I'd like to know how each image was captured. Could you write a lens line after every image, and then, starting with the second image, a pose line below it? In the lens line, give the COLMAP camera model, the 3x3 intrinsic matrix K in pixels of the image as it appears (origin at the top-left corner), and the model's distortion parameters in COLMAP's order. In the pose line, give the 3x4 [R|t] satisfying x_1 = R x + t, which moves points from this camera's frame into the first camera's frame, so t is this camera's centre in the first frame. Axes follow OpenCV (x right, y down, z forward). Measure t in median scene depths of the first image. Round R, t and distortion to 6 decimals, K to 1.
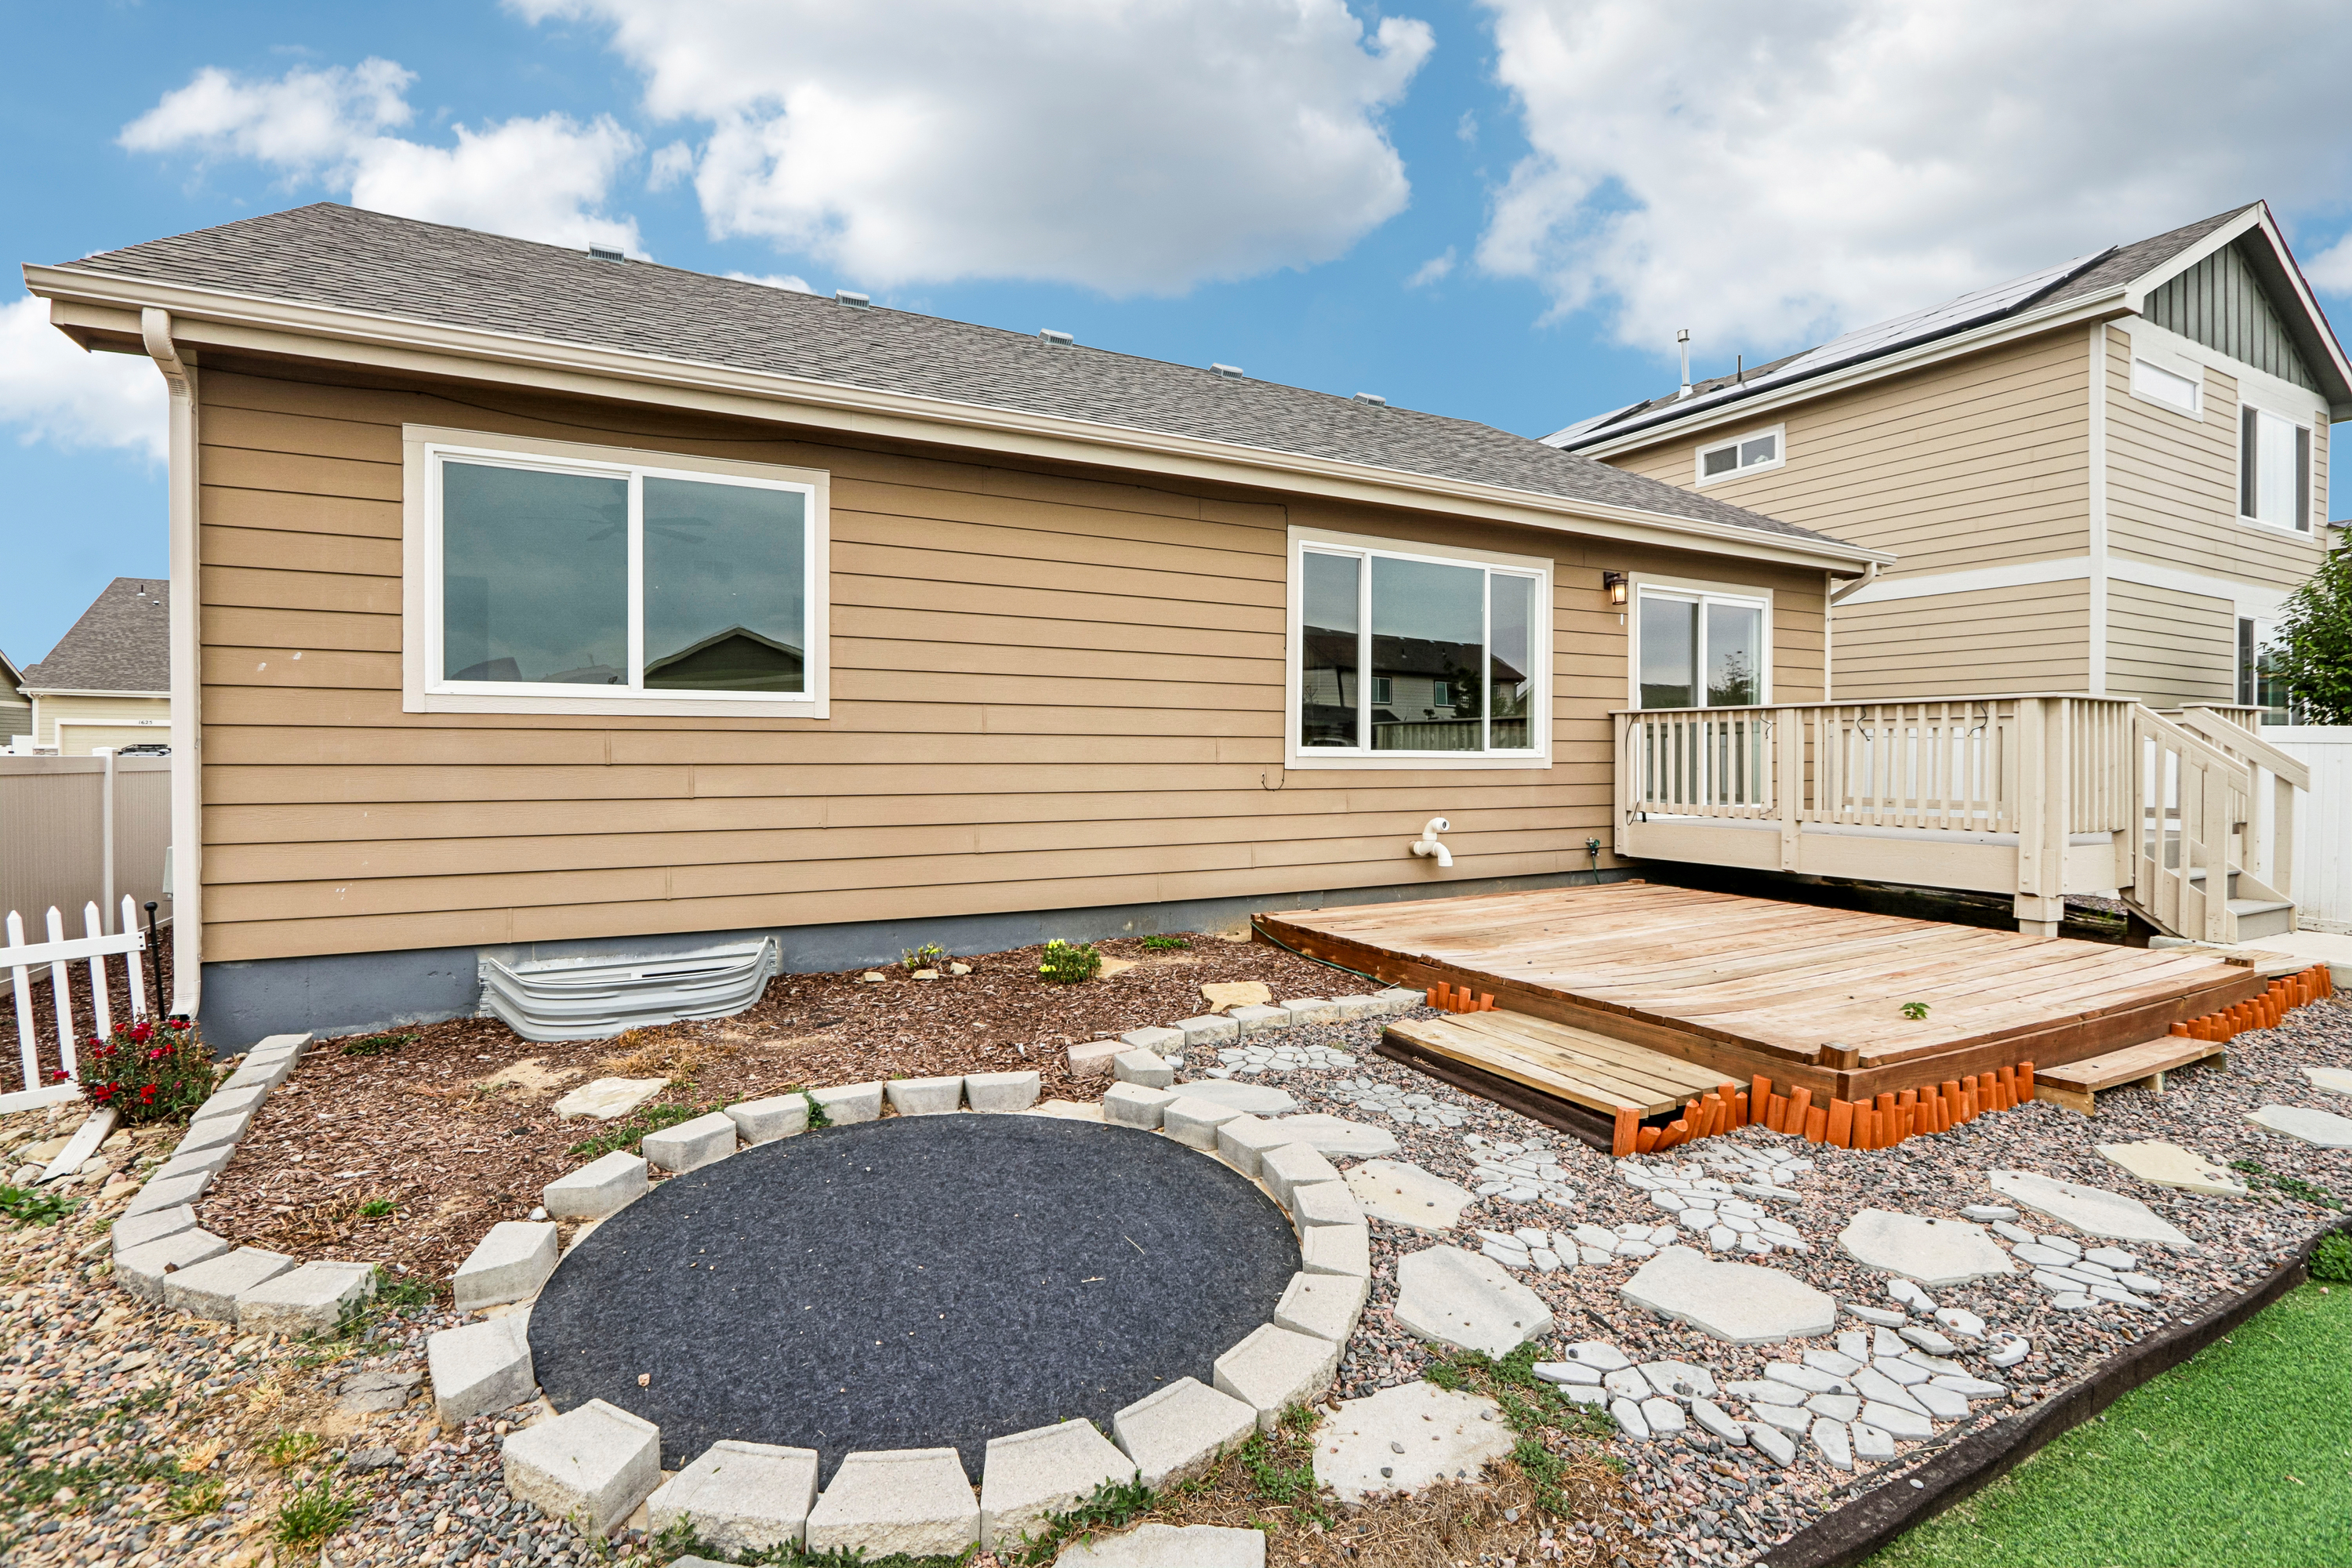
lens RADIAL K [[1082.0, 0, 1164.9], [0, 1082.0, 758.3], [0, 0, 1]] dist [-0.012777, 0.000911]
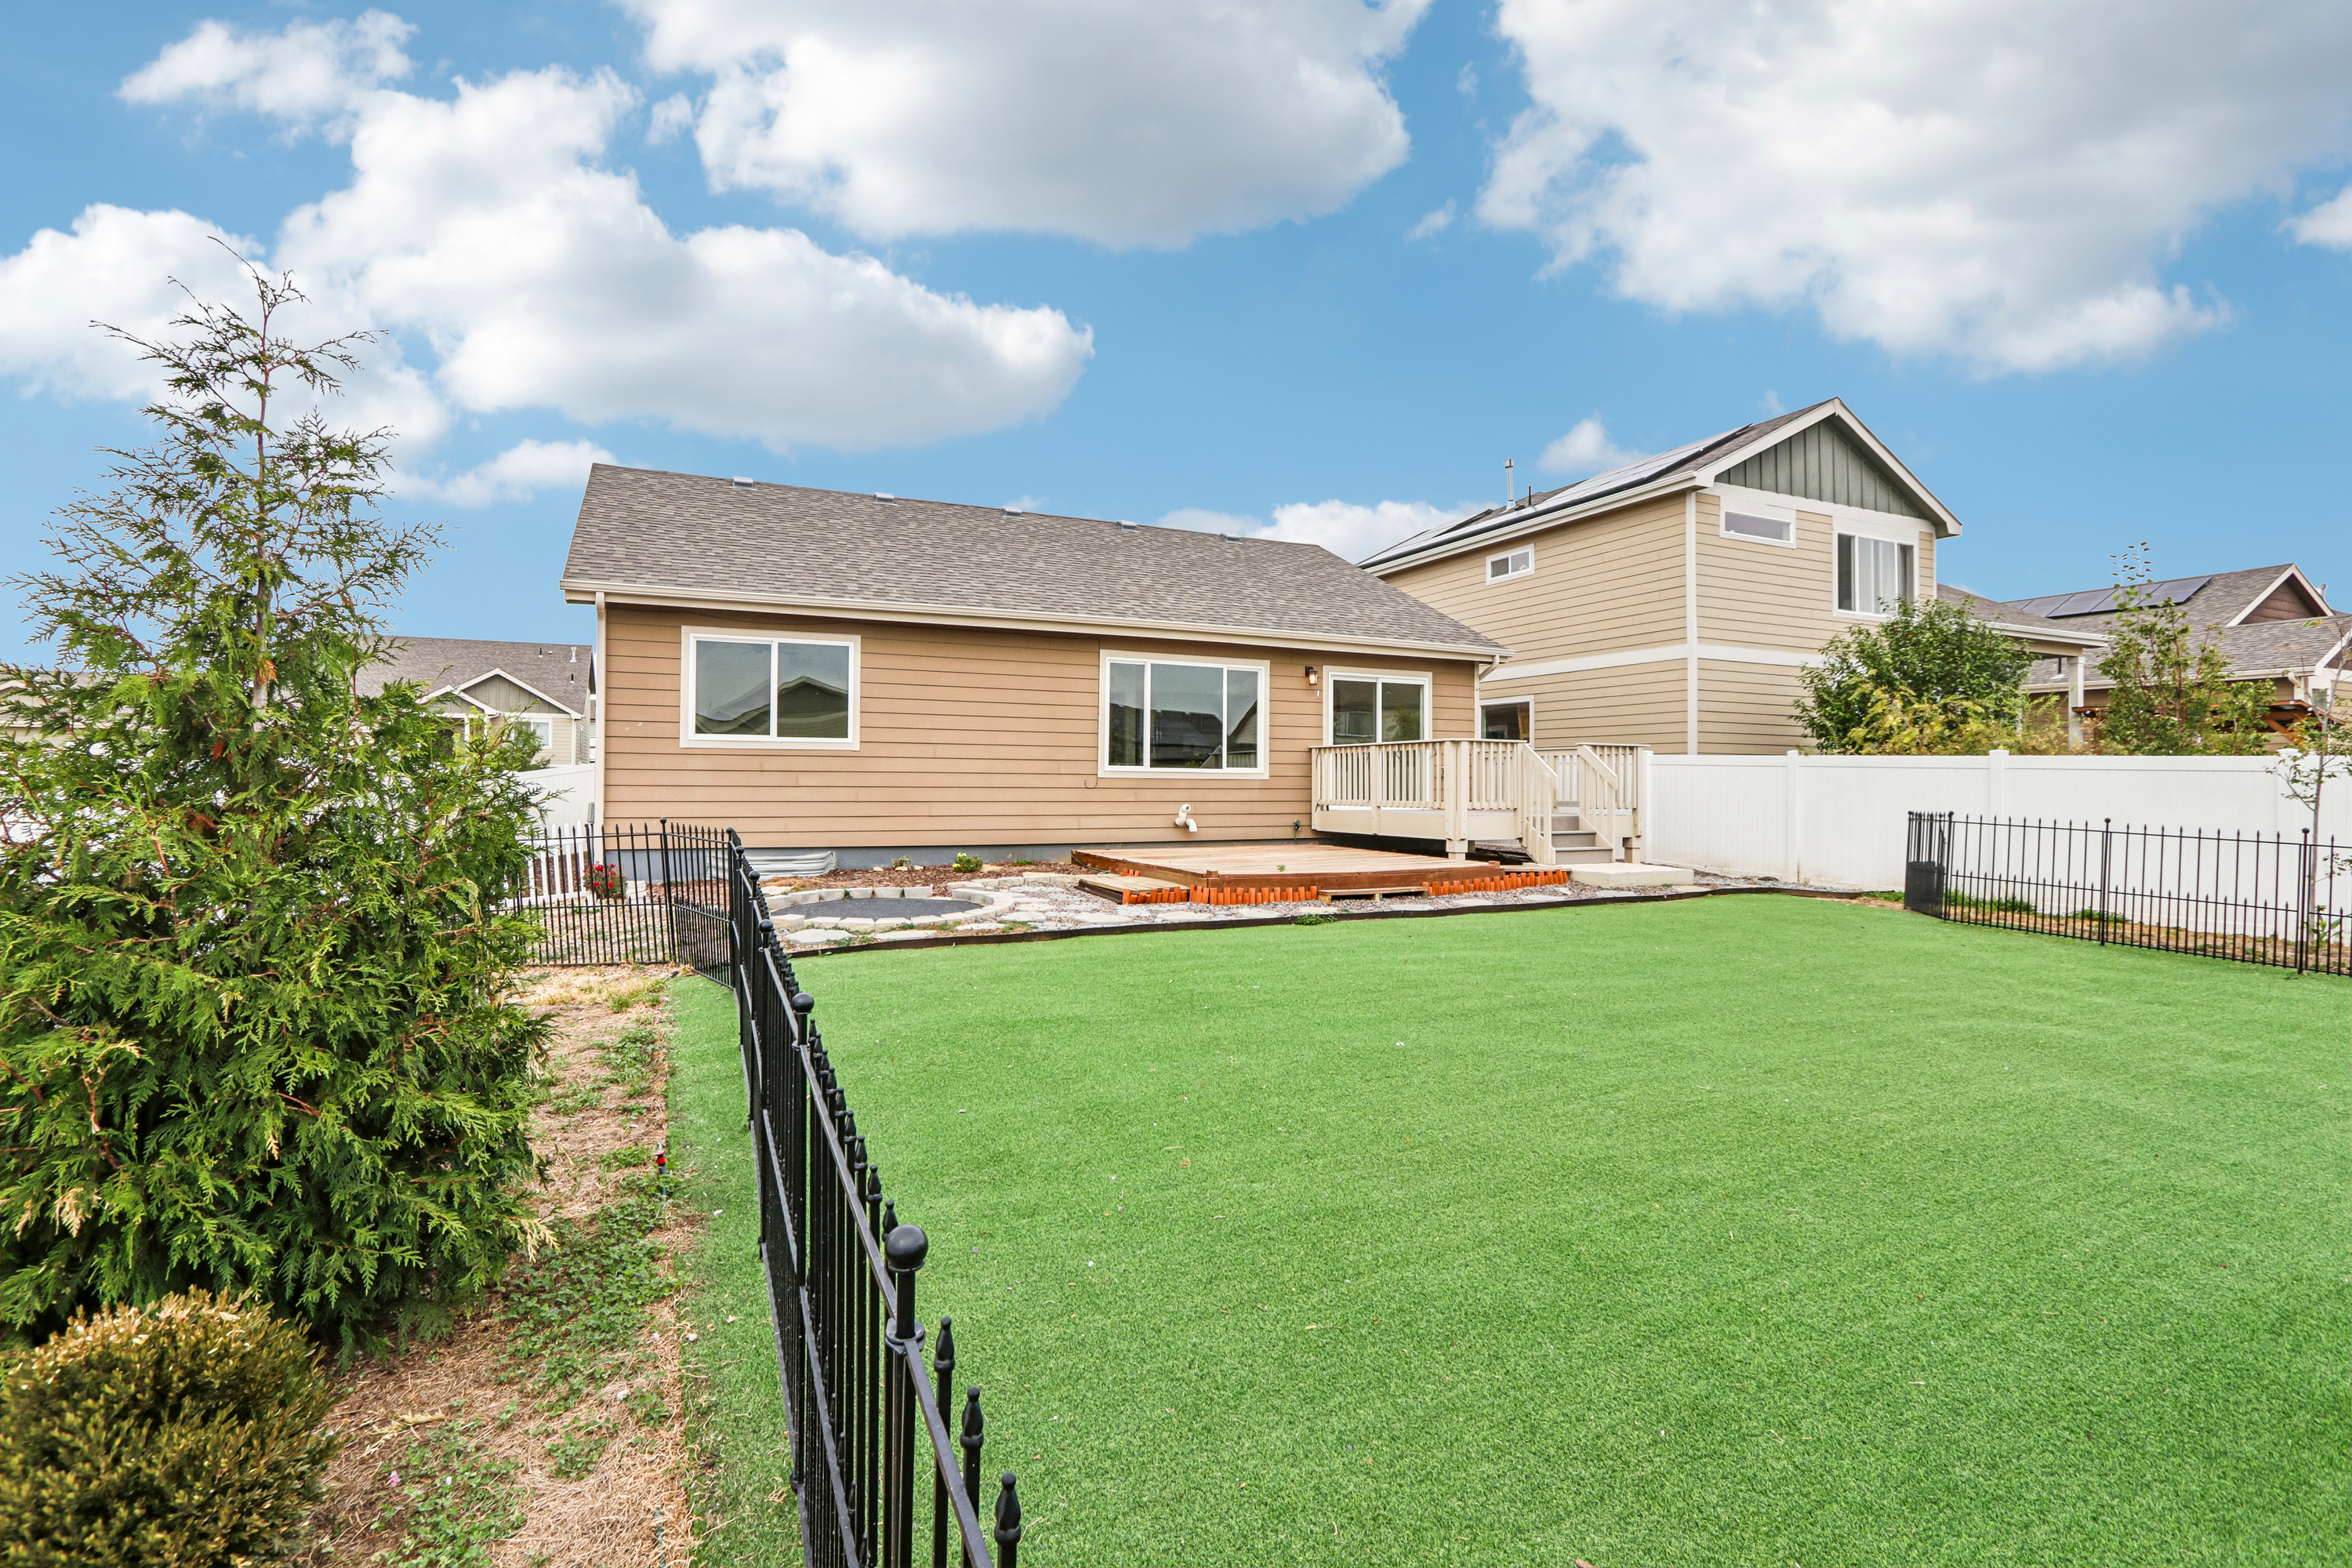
lens RADIAL K [[1082.0, 0, 1164.9], [0, 1082.0, 758.3], [0, 0, 1]] dist [-0.012777, 0.000911]
pose [[0.998698, 0.002024, -0.050975, 0.324612], [-0.003493, 0.999580, -0.028755, 0.030794], [0.050895, 0.028895, 0.998286, -0.892106]]
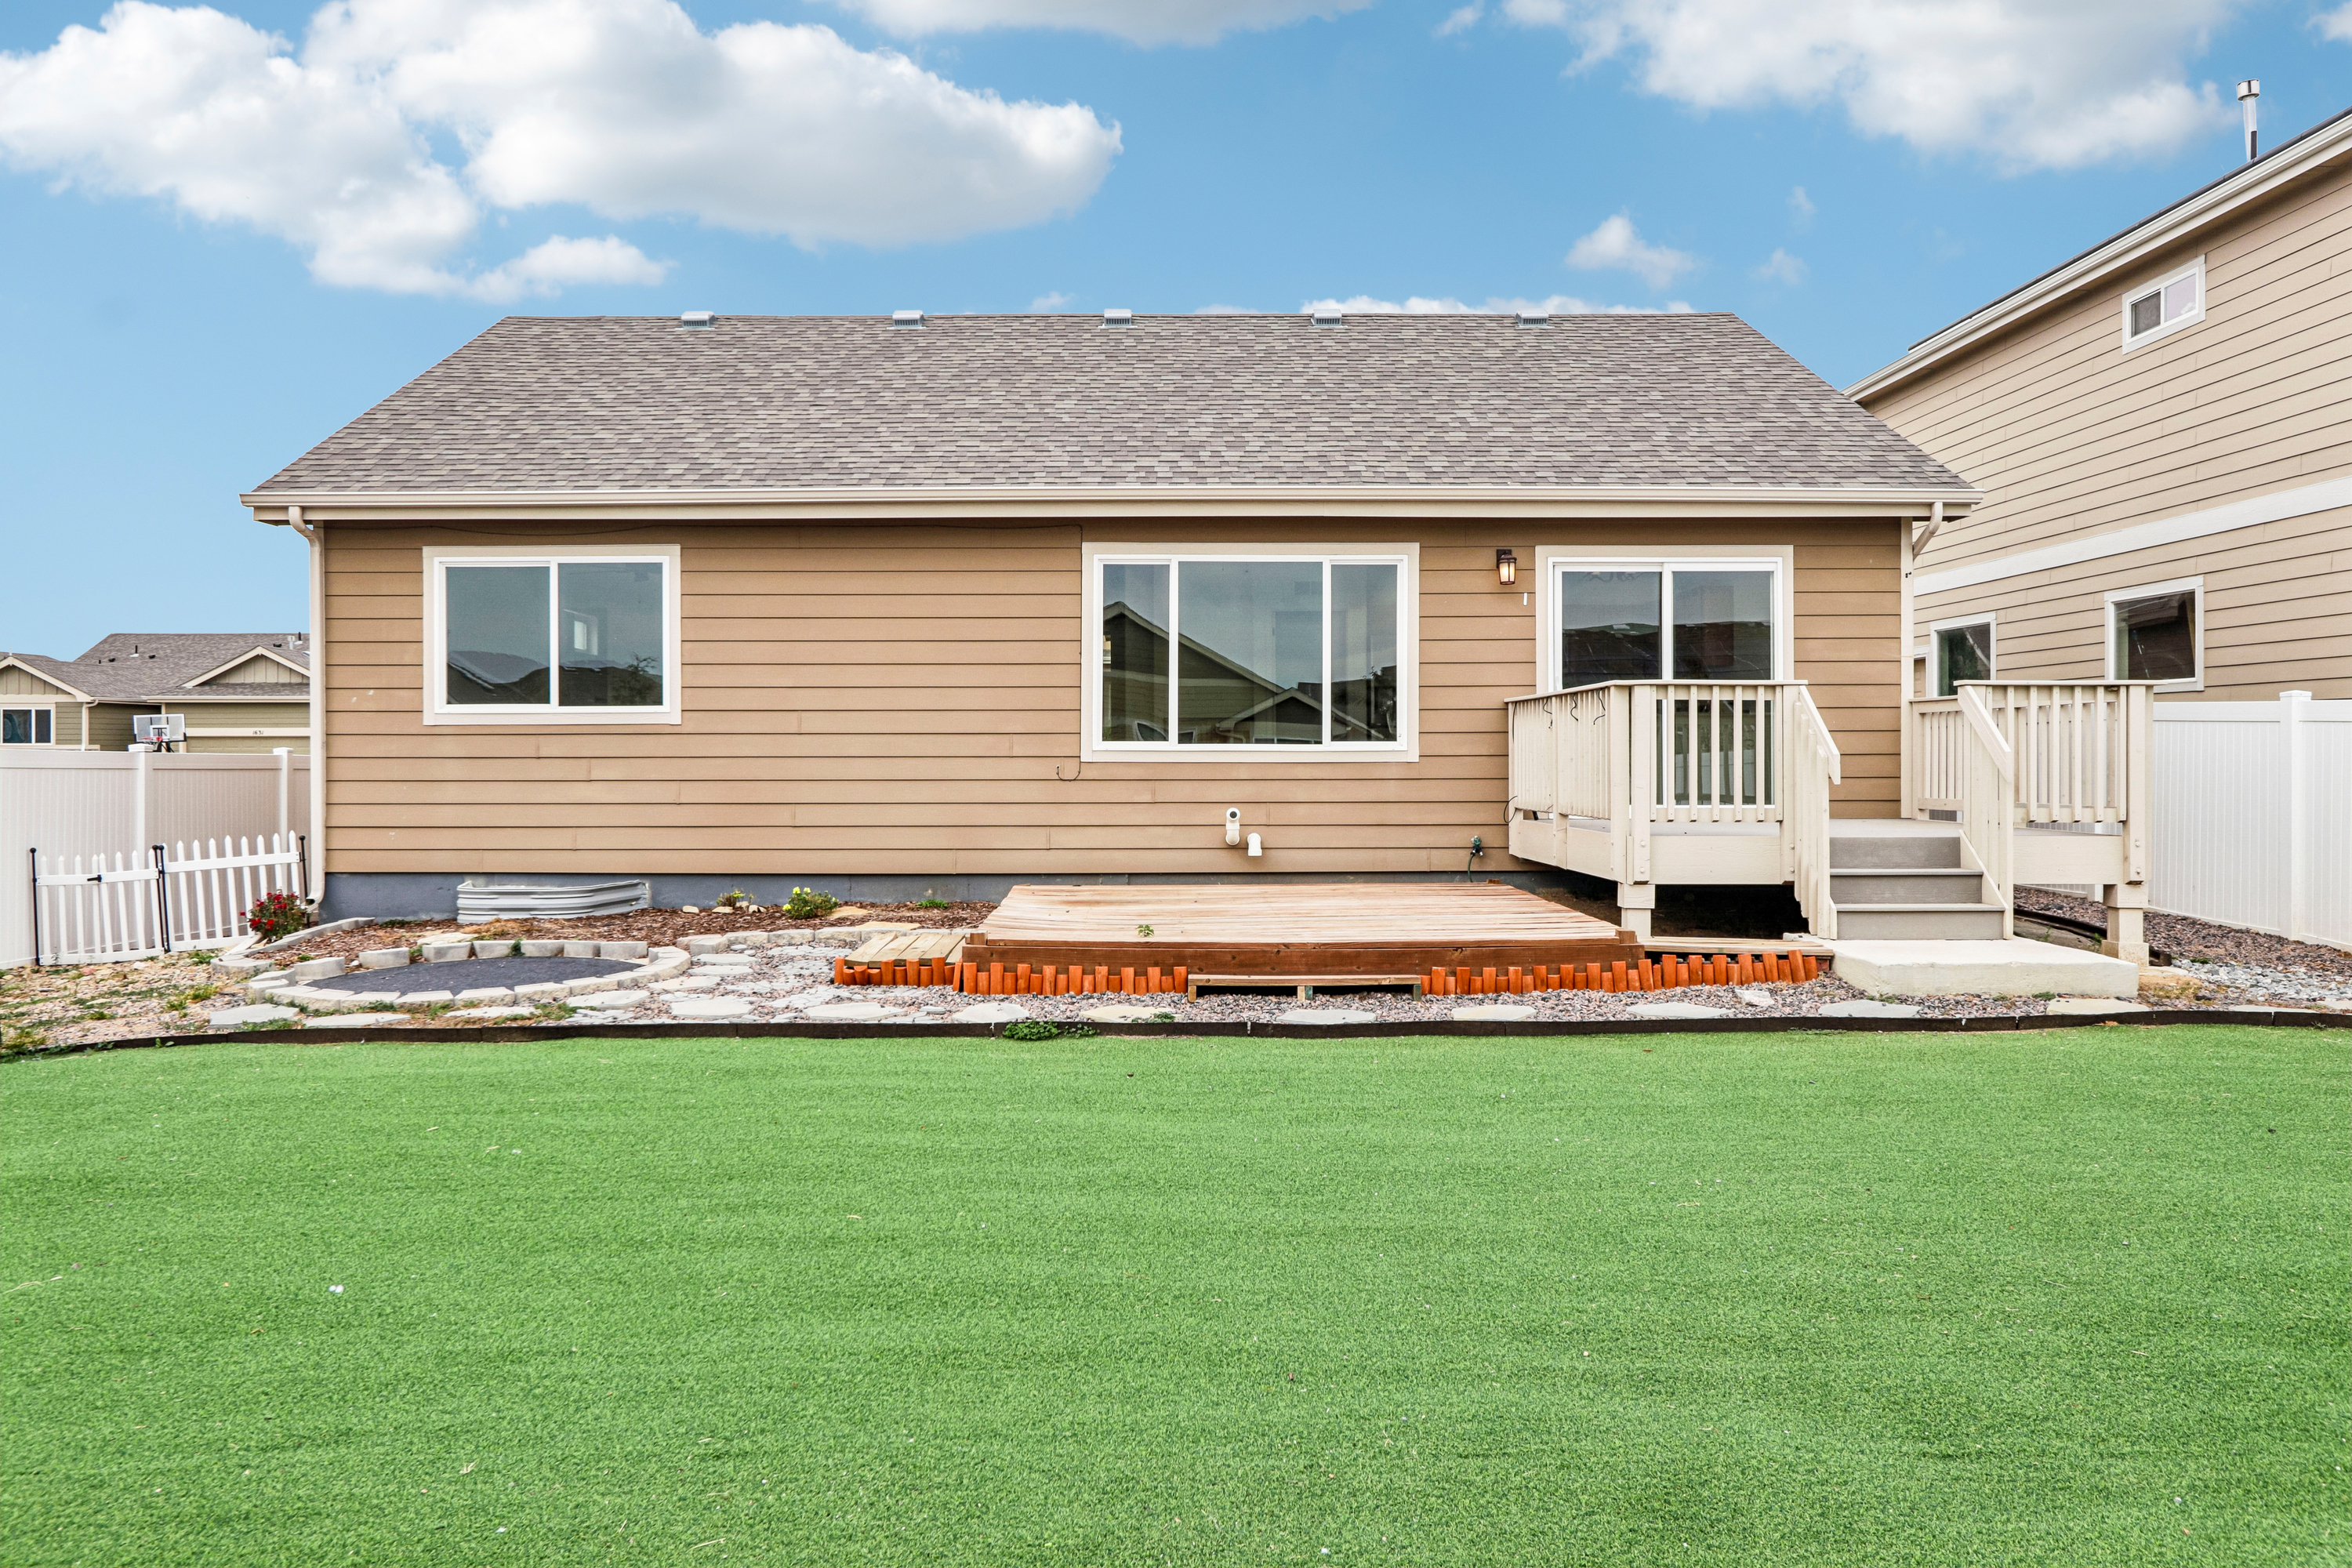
lens RADIAL K [[1686.0, 0, 1140.0], [0, 1686.0, 769.6], [0, 0, 1]] dist [-0.001992, 0.001177]
pose [[0.885126, -0.004353, -0.465331, 0.969360], [0.002411, 0.999986, -0.004768, 0.026359], [0.465345, 0.003099, 0.885124, -0.504969]]
